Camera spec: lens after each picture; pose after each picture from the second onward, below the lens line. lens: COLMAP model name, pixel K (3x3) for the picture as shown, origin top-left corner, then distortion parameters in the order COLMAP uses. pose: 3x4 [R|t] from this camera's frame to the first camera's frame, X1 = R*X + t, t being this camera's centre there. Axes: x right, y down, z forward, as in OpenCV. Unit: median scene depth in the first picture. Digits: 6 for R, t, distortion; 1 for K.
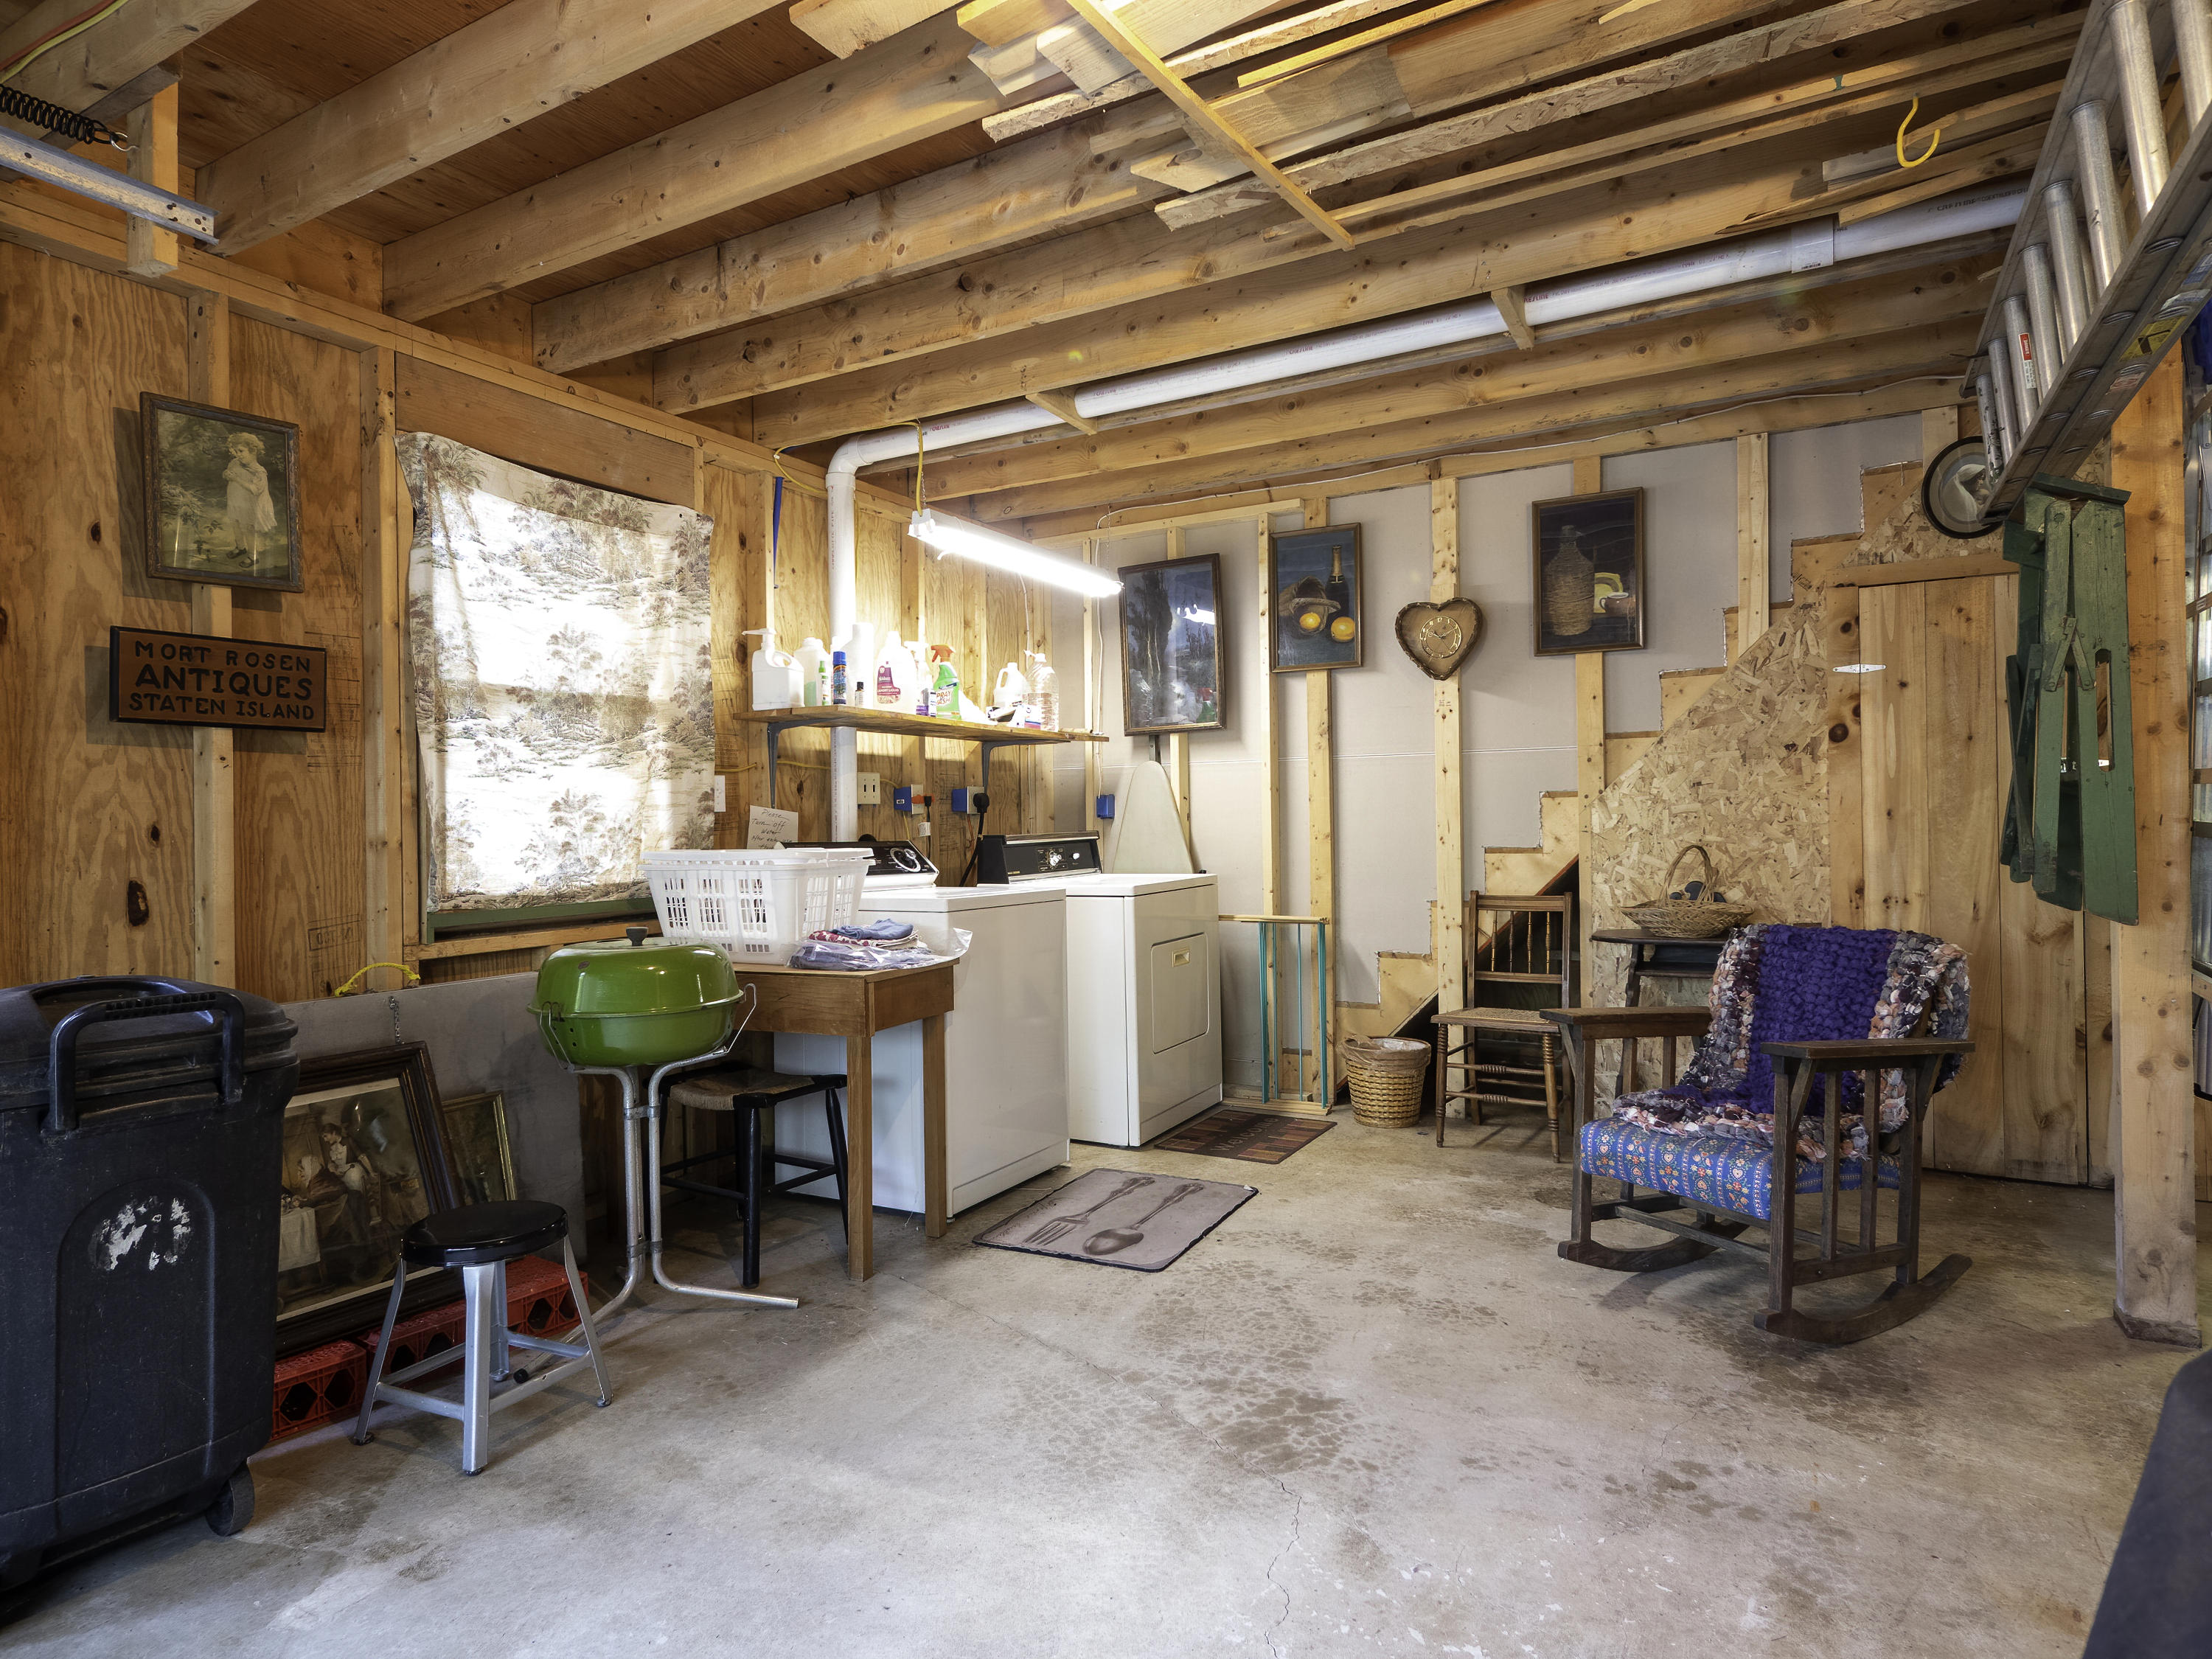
lens RADIAL K [[1237.5, 0, 1106.3], [0, 1237.5, 818.8], [0, 0, 1]] dist [0.002037, 0.000024]
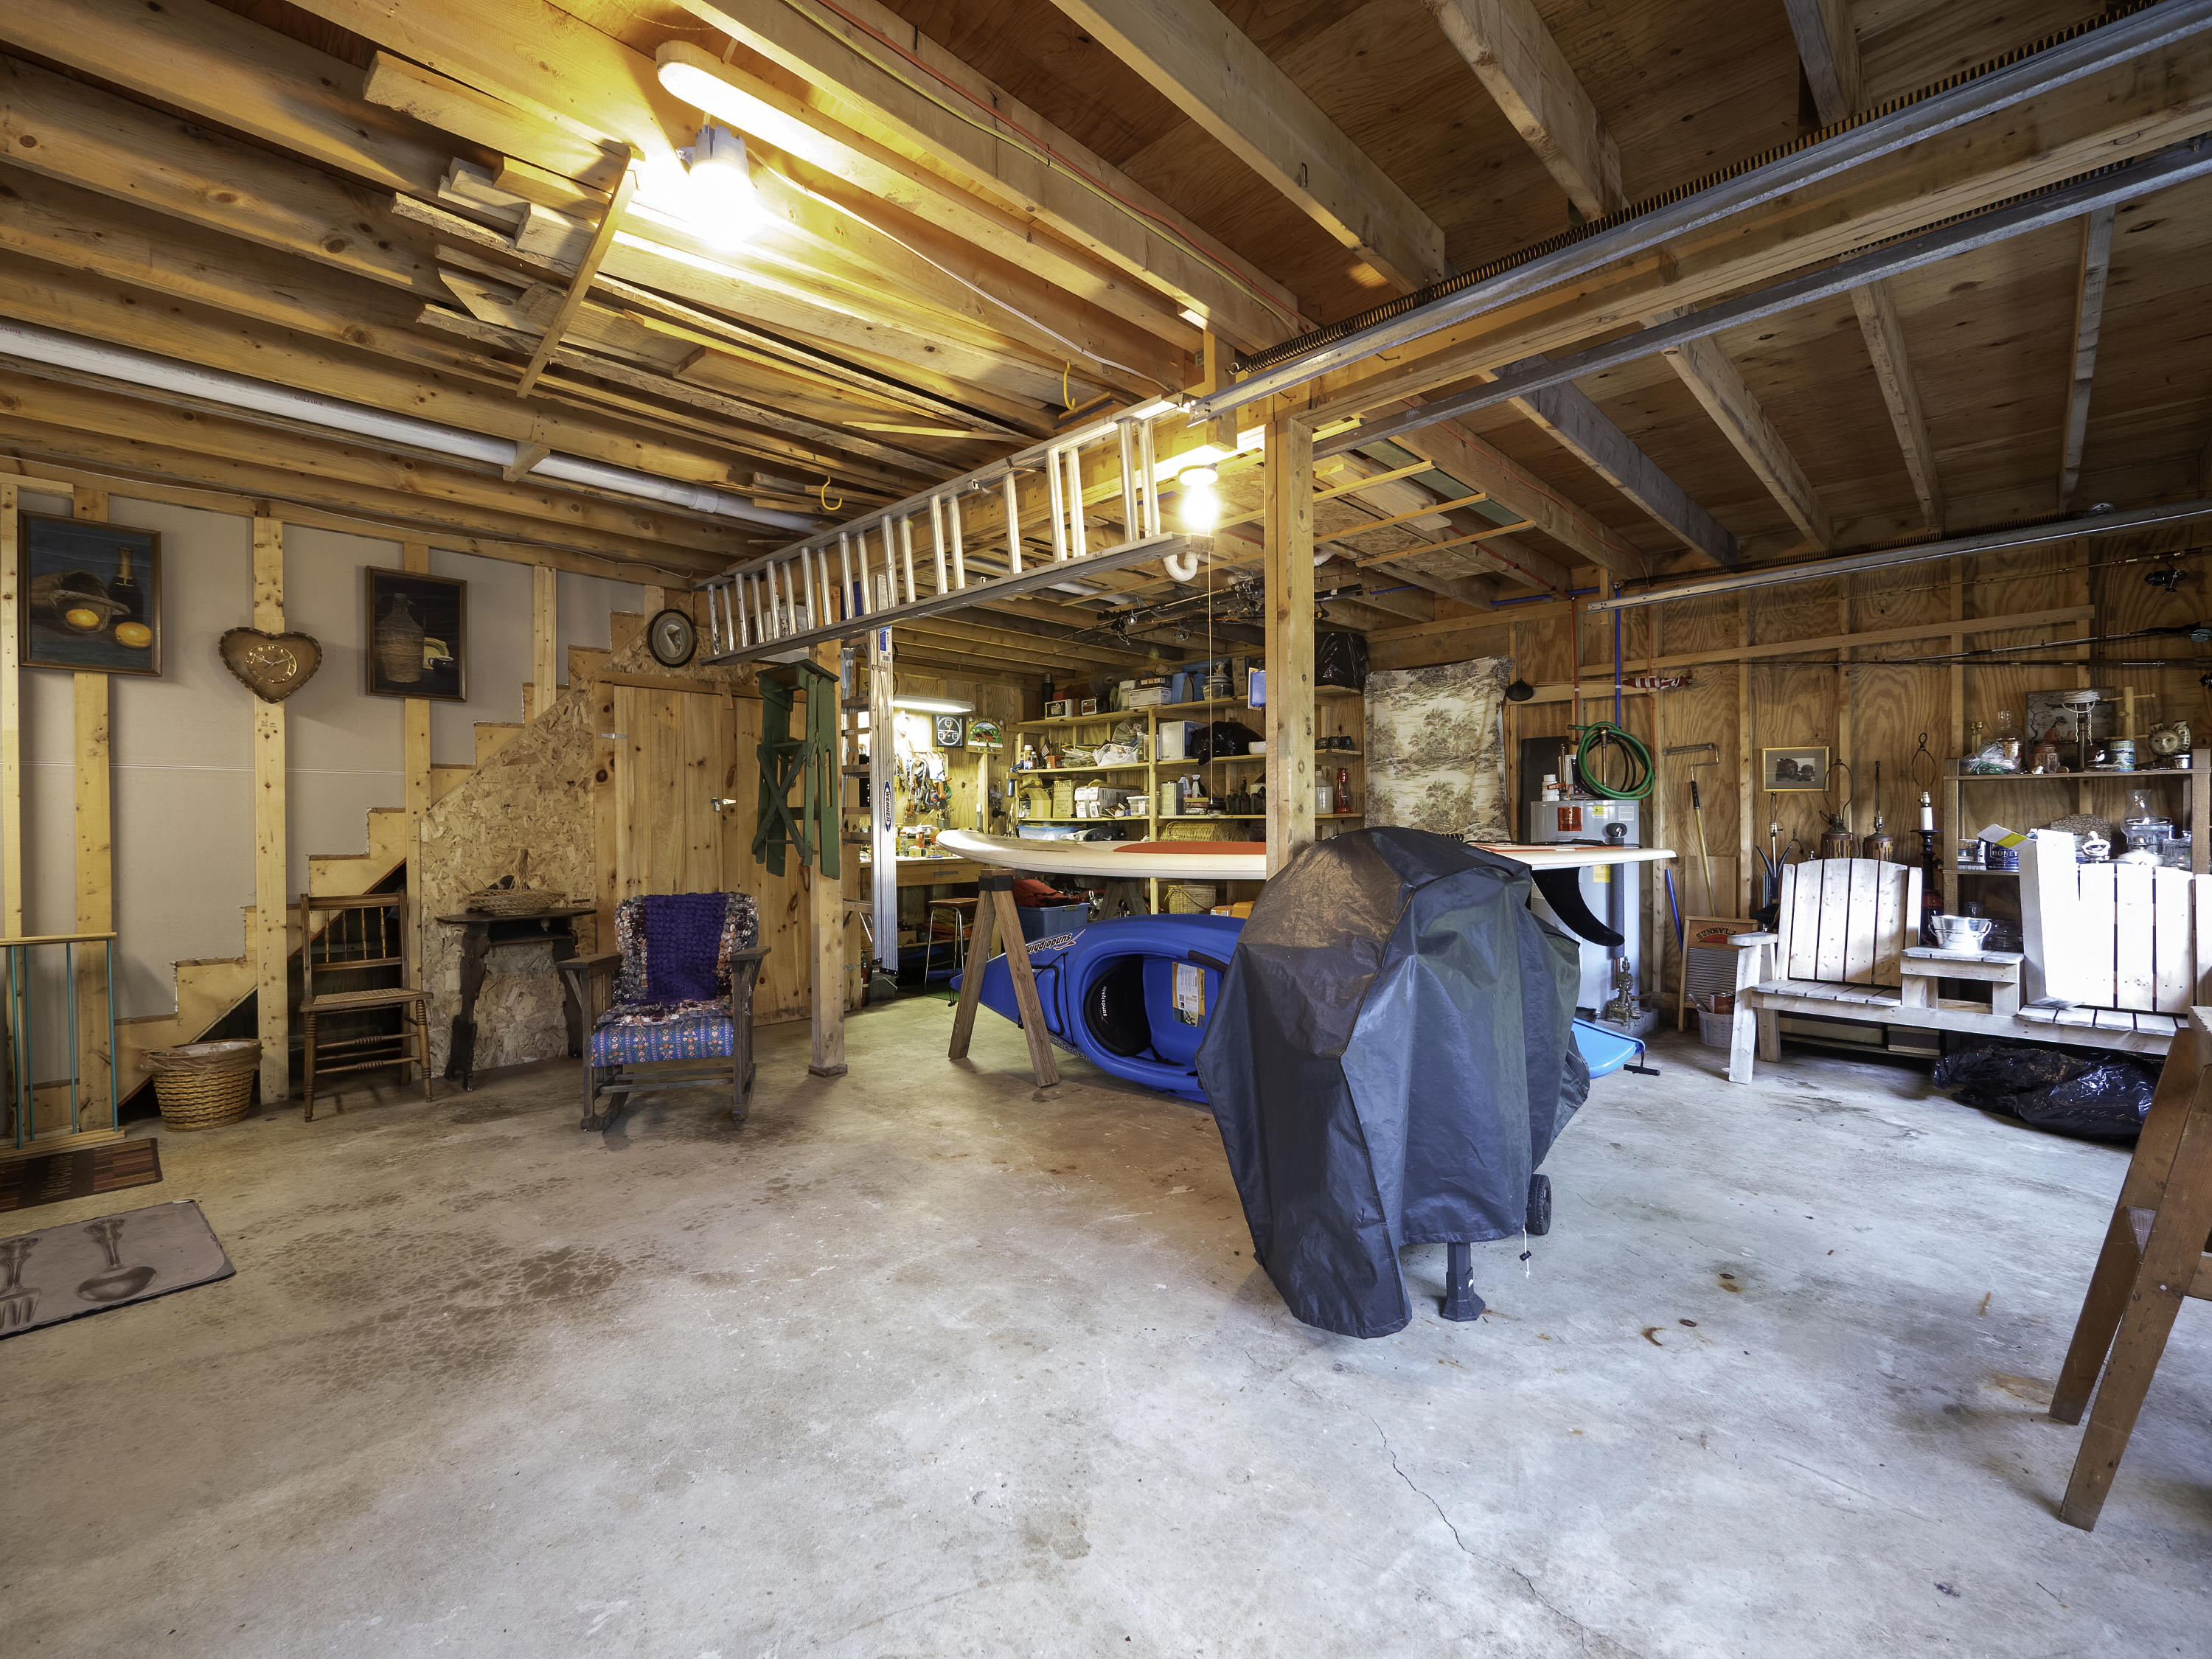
lens RADIAL K [[927.8, 0, 1106.0], [0, 927.8, 829.5], [0, 0, 1]] dist [-0.000163, 0.000041]
pose [[0.257763, 0.006410, 0.966187, -0.376931], [0.000885, 0.999976, -0.006870, 0.006751], [-0.966208, 0.002626, 0.257751, 0.087832]]
